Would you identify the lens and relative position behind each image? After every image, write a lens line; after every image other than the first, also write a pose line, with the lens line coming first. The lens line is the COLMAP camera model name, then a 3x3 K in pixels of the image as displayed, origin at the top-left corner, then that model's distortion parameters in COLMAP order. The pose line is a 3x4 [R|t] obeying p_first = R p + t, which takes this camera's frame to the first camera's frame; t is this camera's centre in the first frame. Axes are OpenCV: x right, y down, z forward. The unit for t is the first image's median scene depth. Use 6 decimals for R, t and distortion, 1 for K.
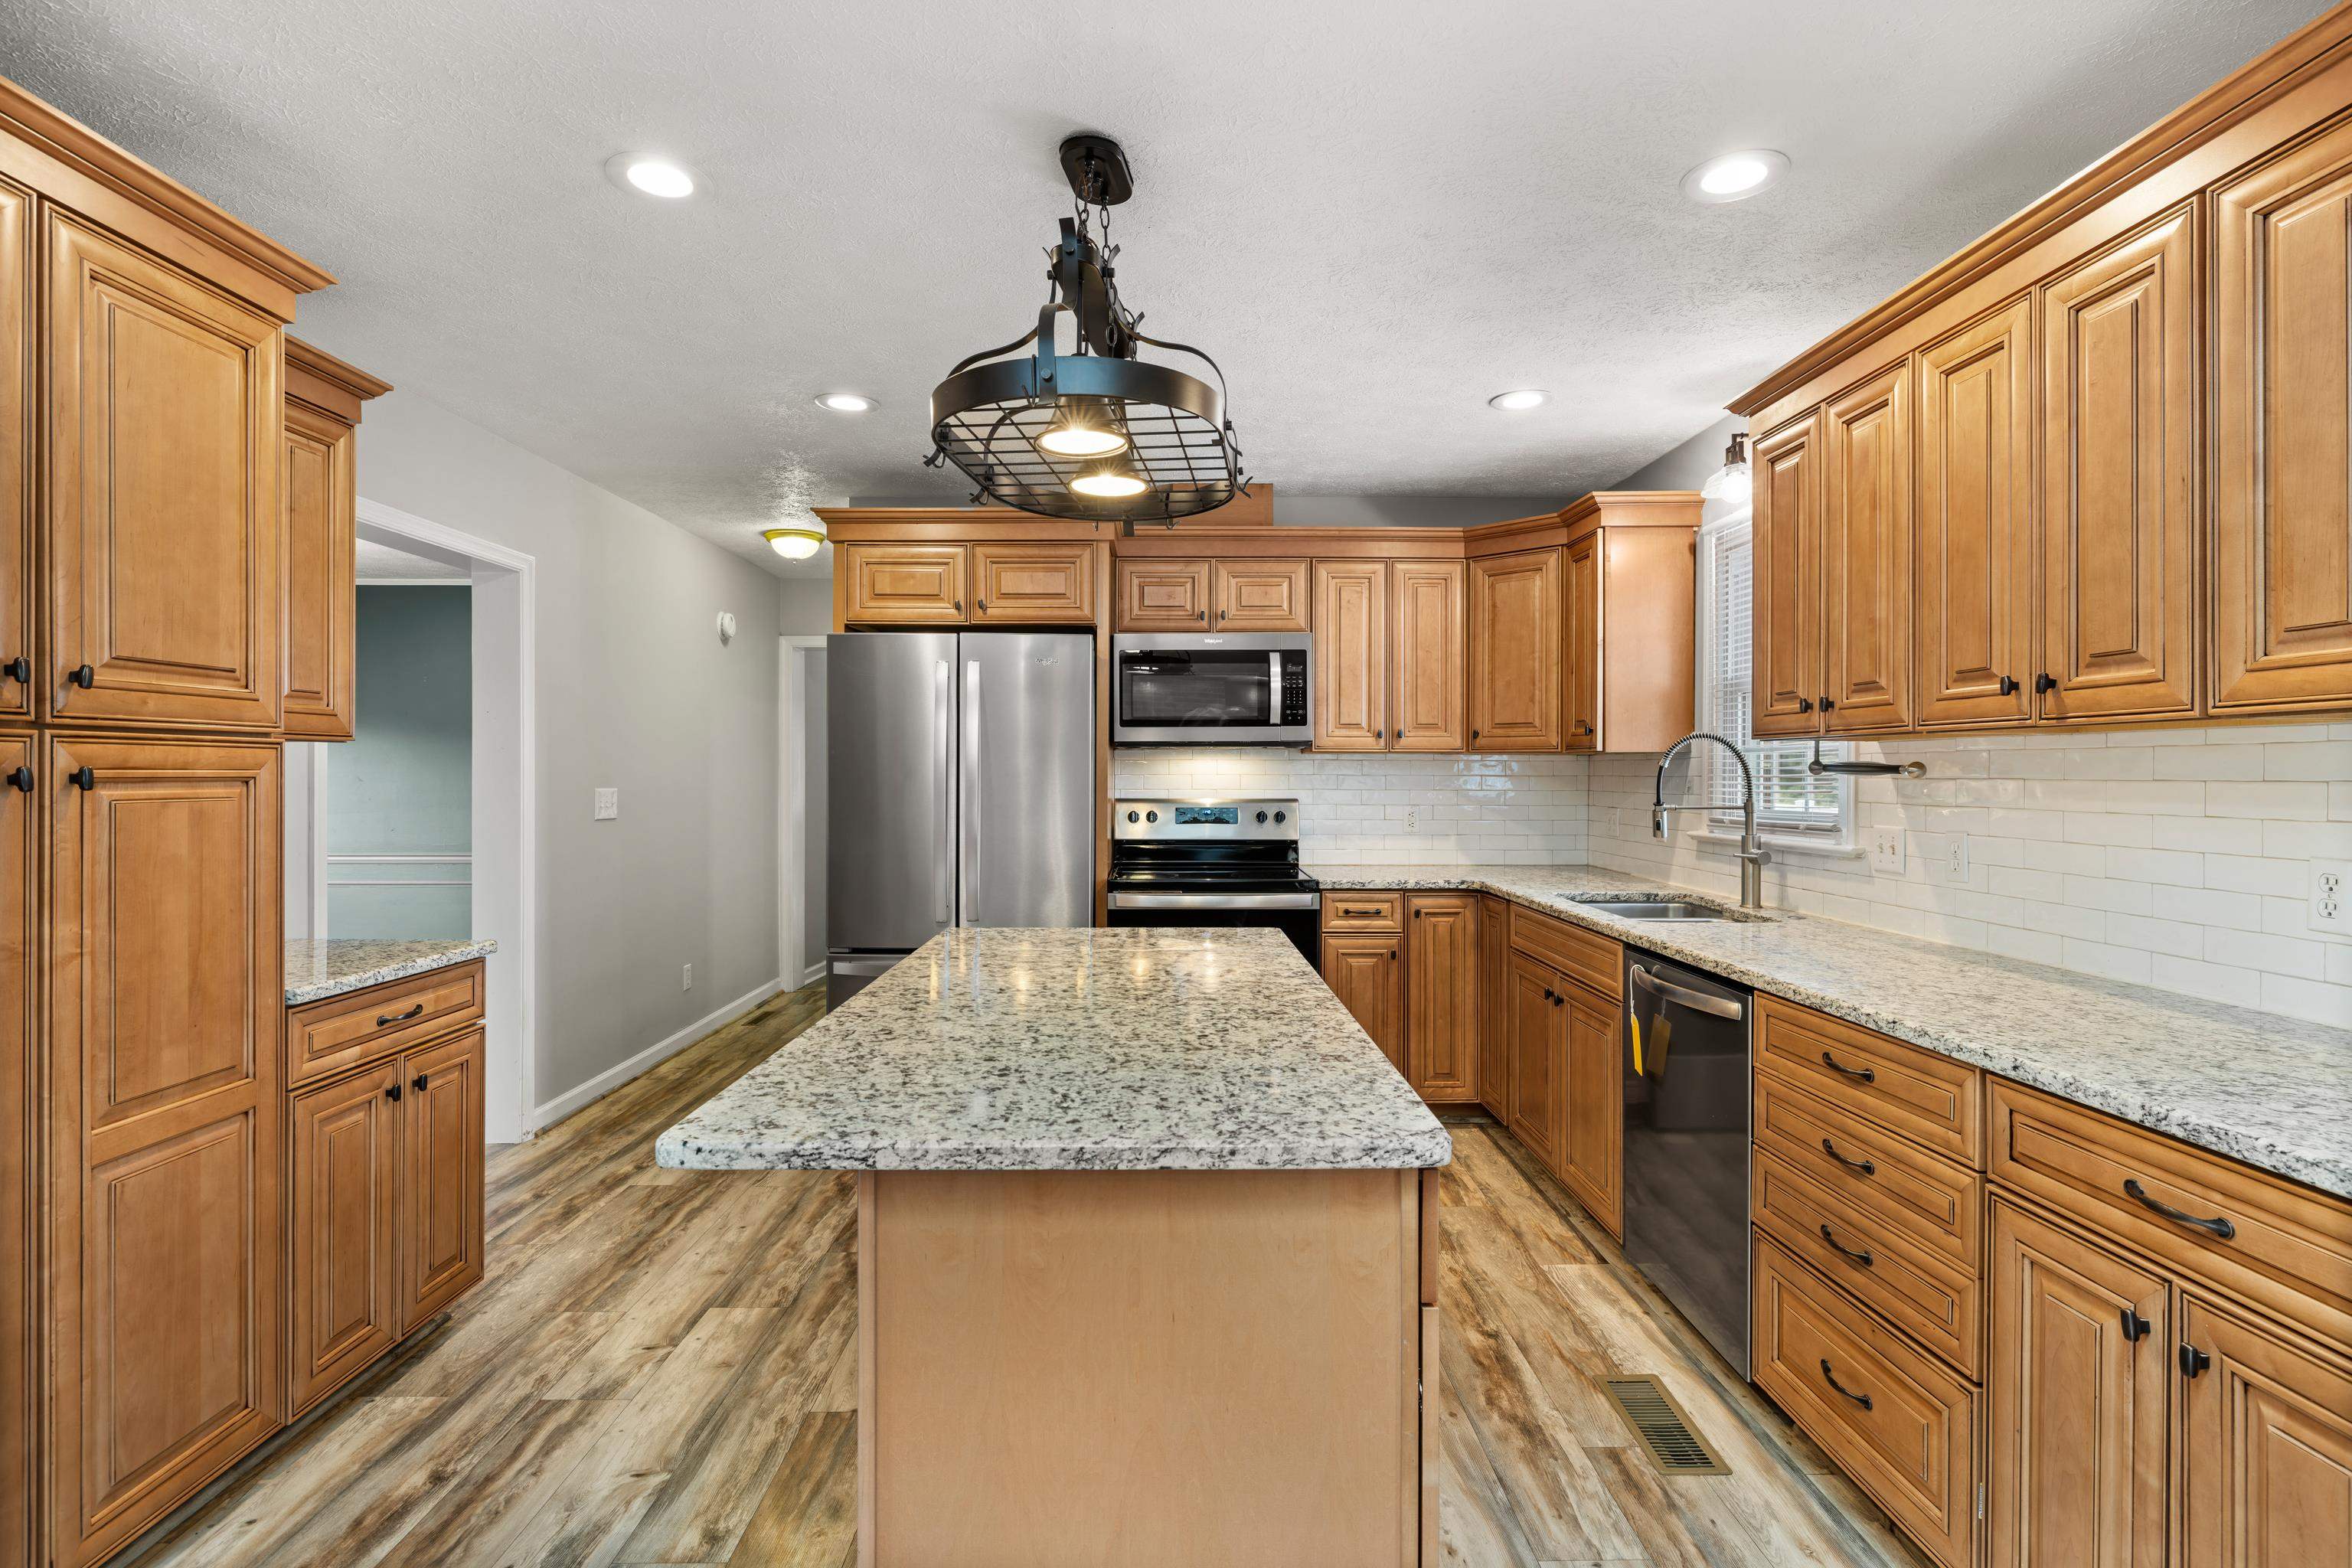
lens RADIAL K [[1142.5, 0, 1160.9], [0, 1142.5, 779.2], [0, 0, 1]] dist [-0.004810, 0.001626]
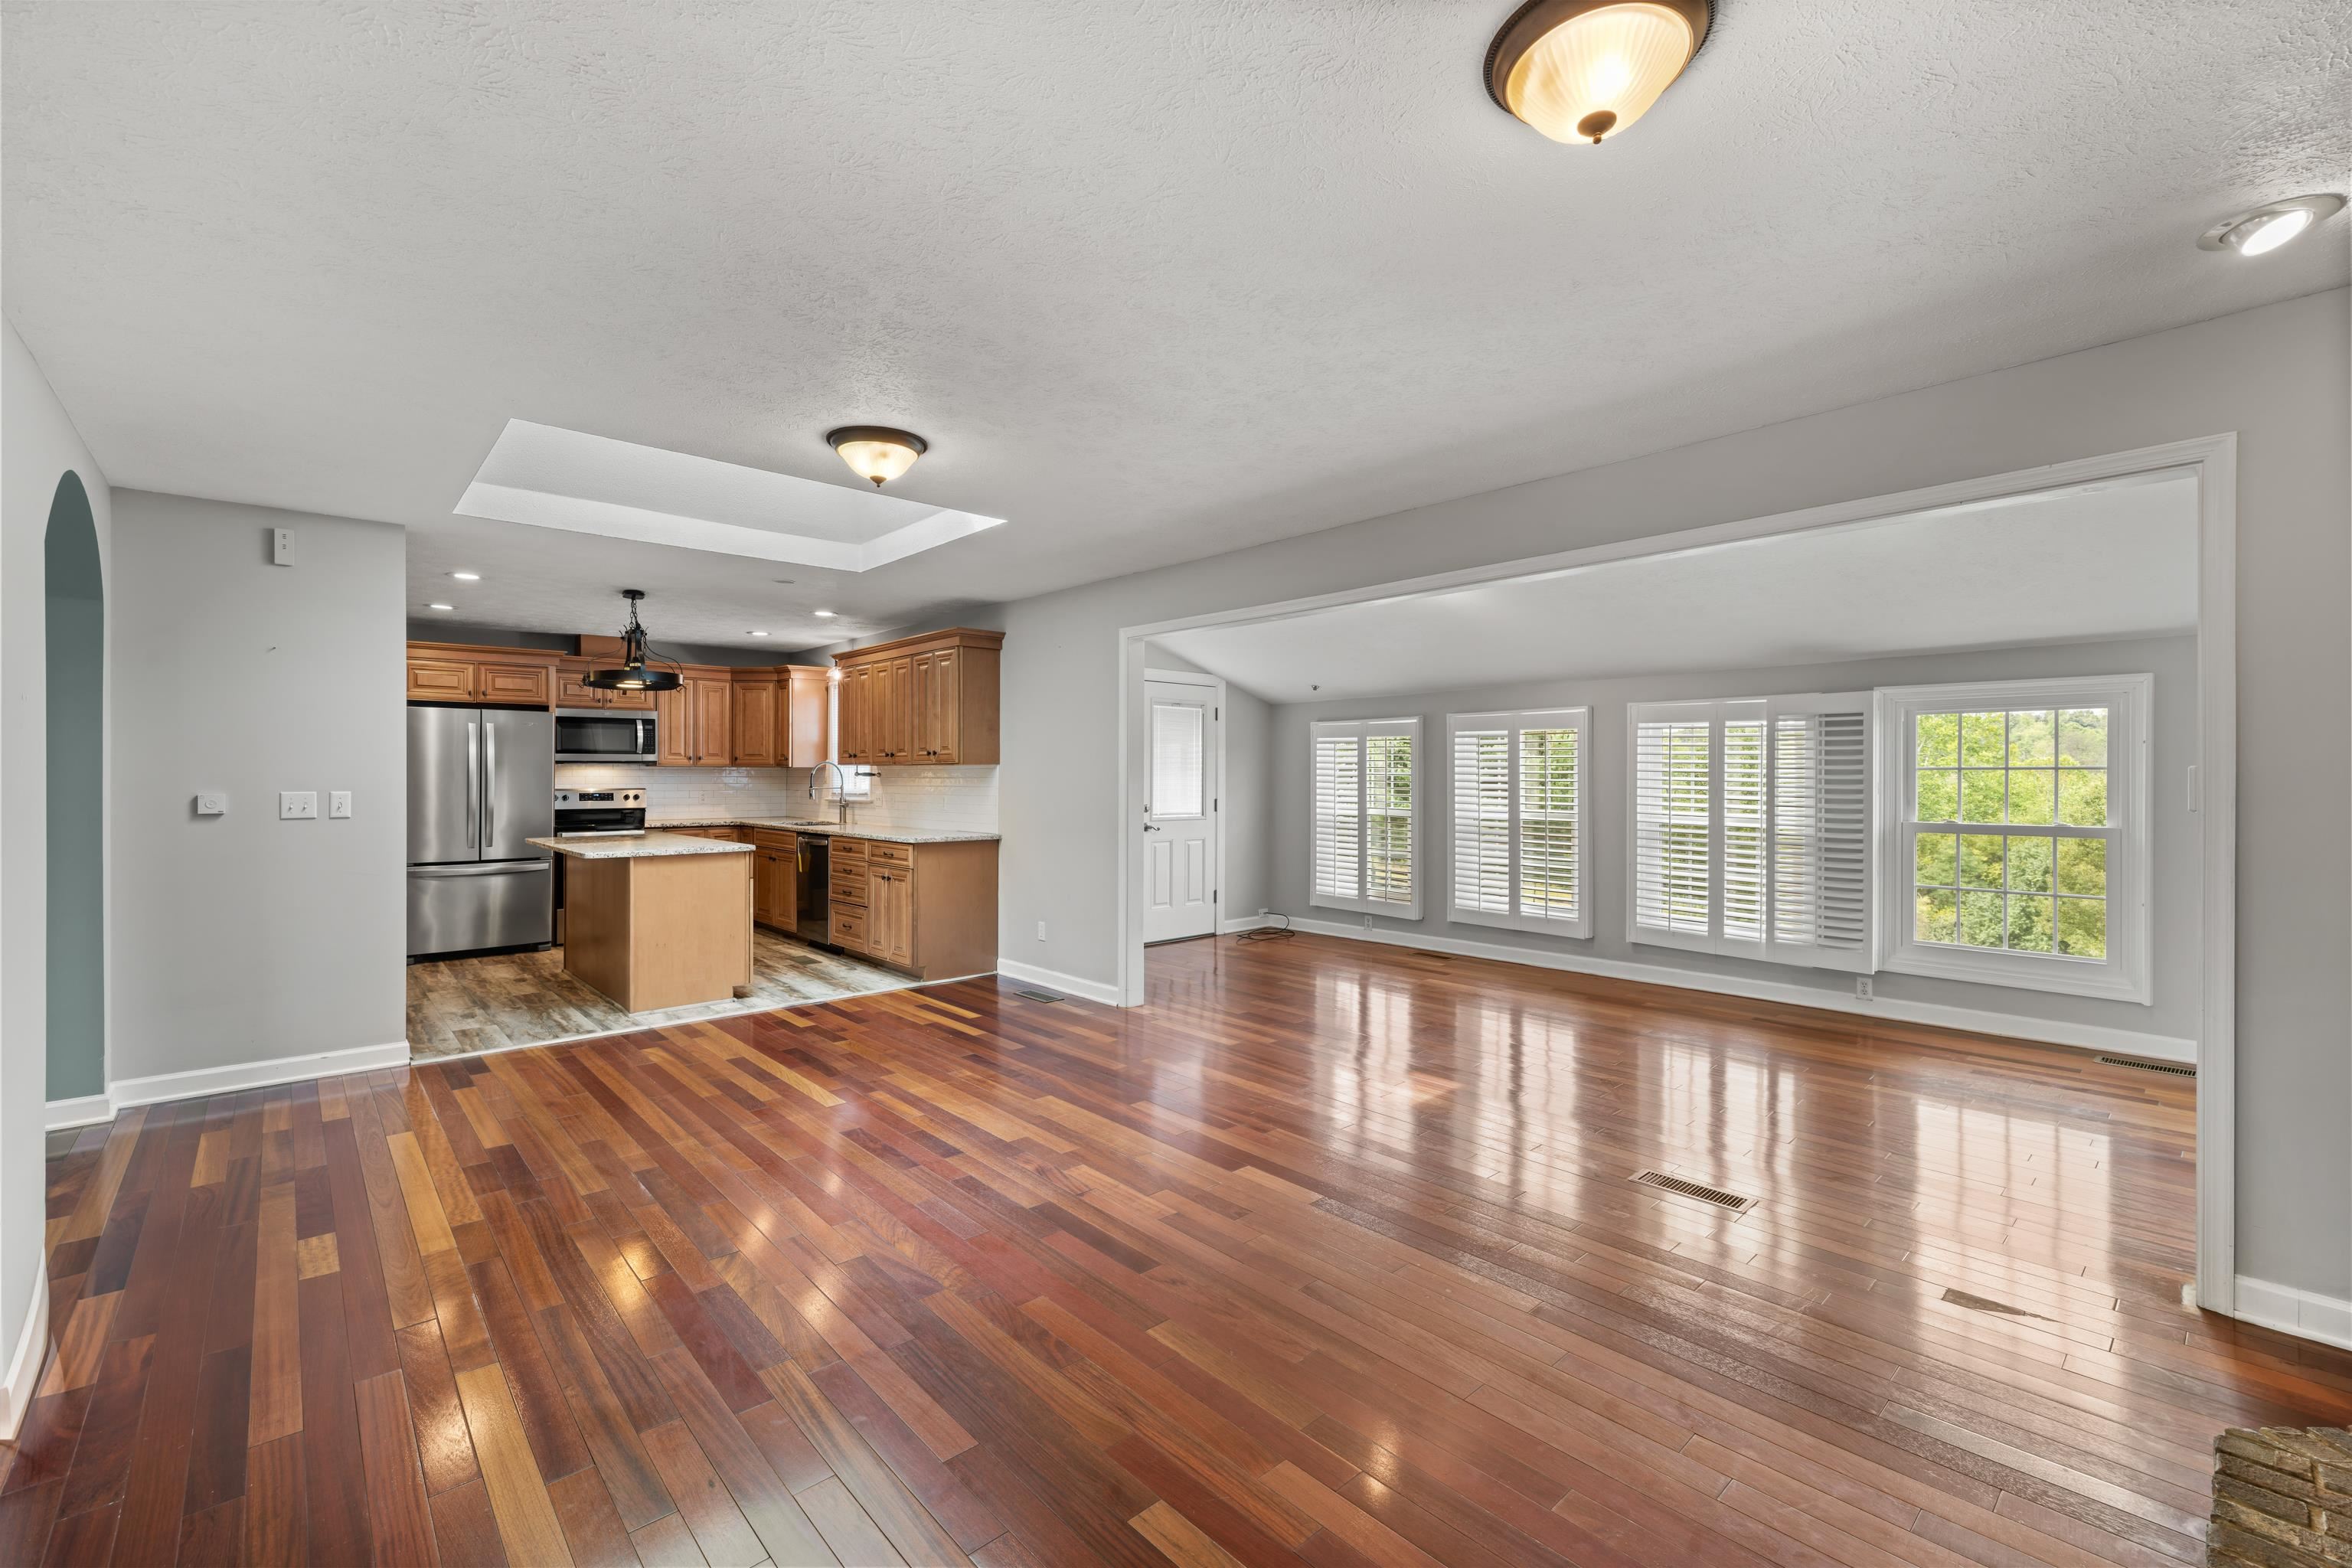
lens RADIAL K [[1007.4, 0, 1175.2], [0, 1007.4, 776.6], [0, 0, 1]] dist [0.001857, 0.000152]
pose [[0.752692, -0.002516, 0.658368, -0.409626], [0.003630, 0.999993, -0.000329, 0.000392], [-0.658363, 0.002637, 0.752696, -1.147158]]
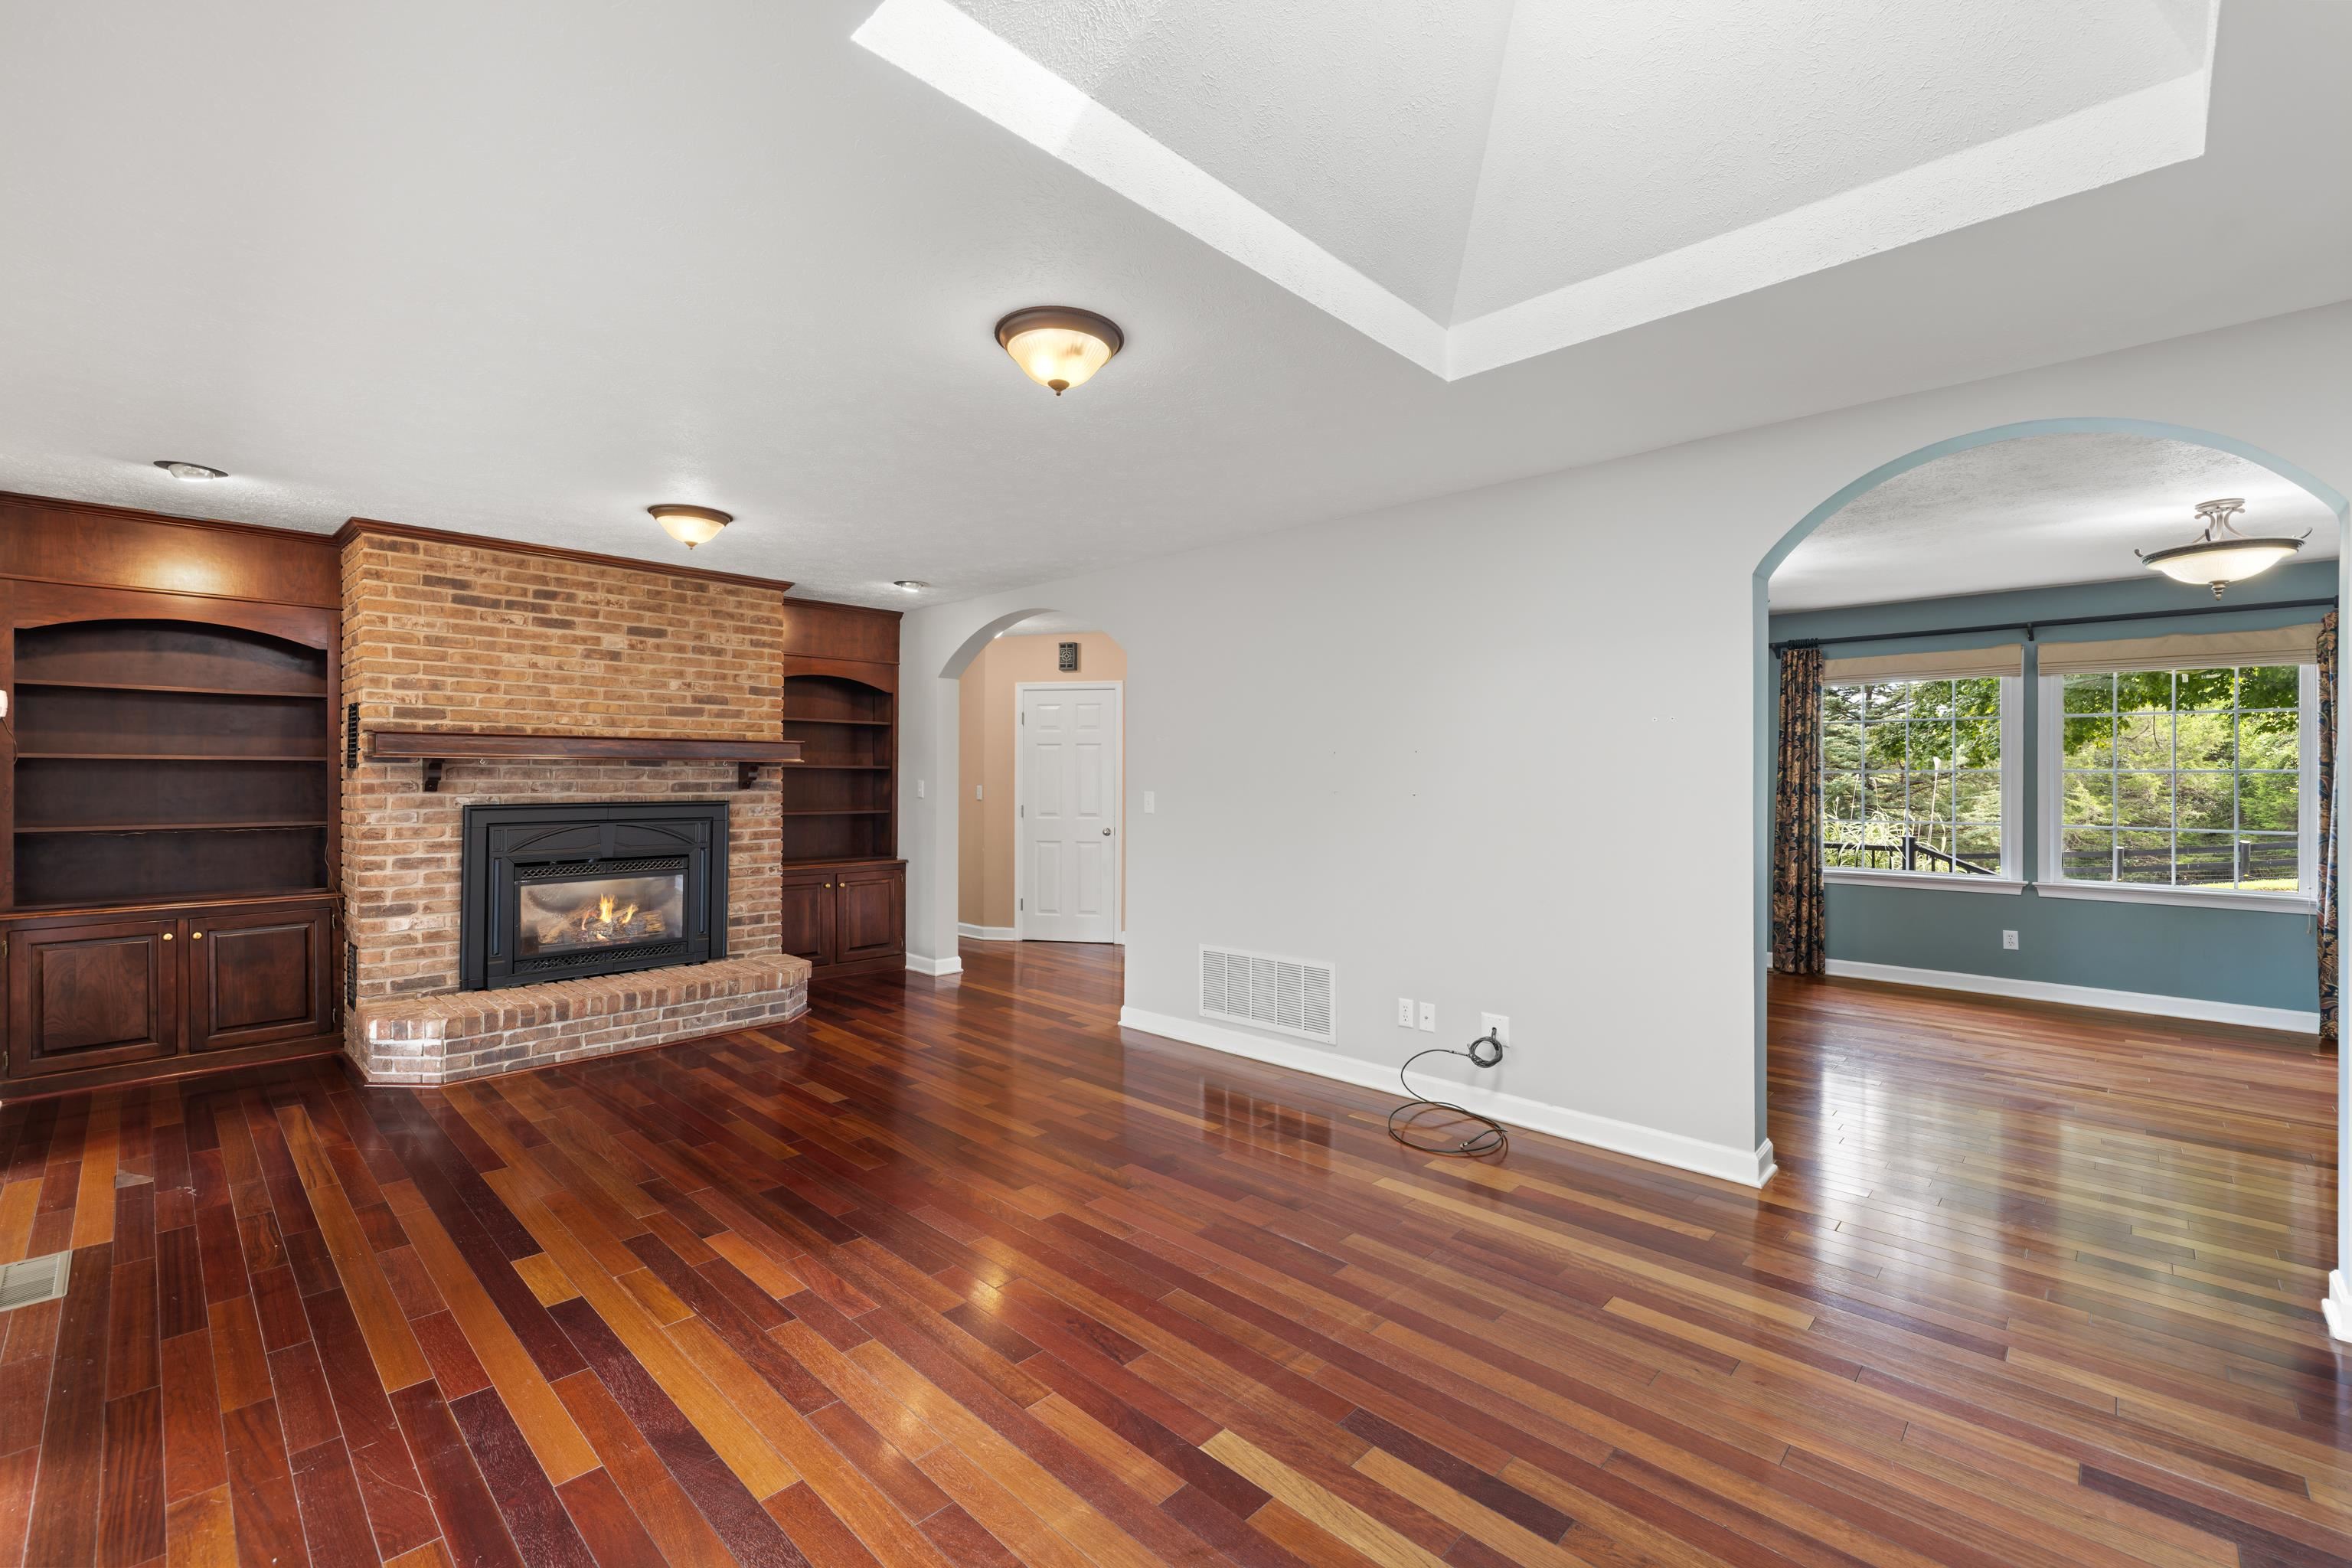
lens RADIAL K [[1007.4, 0, 1189.3], [0, 1007.4, 776.9], [0, 0, 1]] dist [0.001857, 0.000152]
pose [[-0.682442, -0.004963, -0.730923, 0.334251], [-0.006201, 0.999980, -0.001000, -0.000332], [0.730913, 0.003850, -0.682460, 0.103169]]
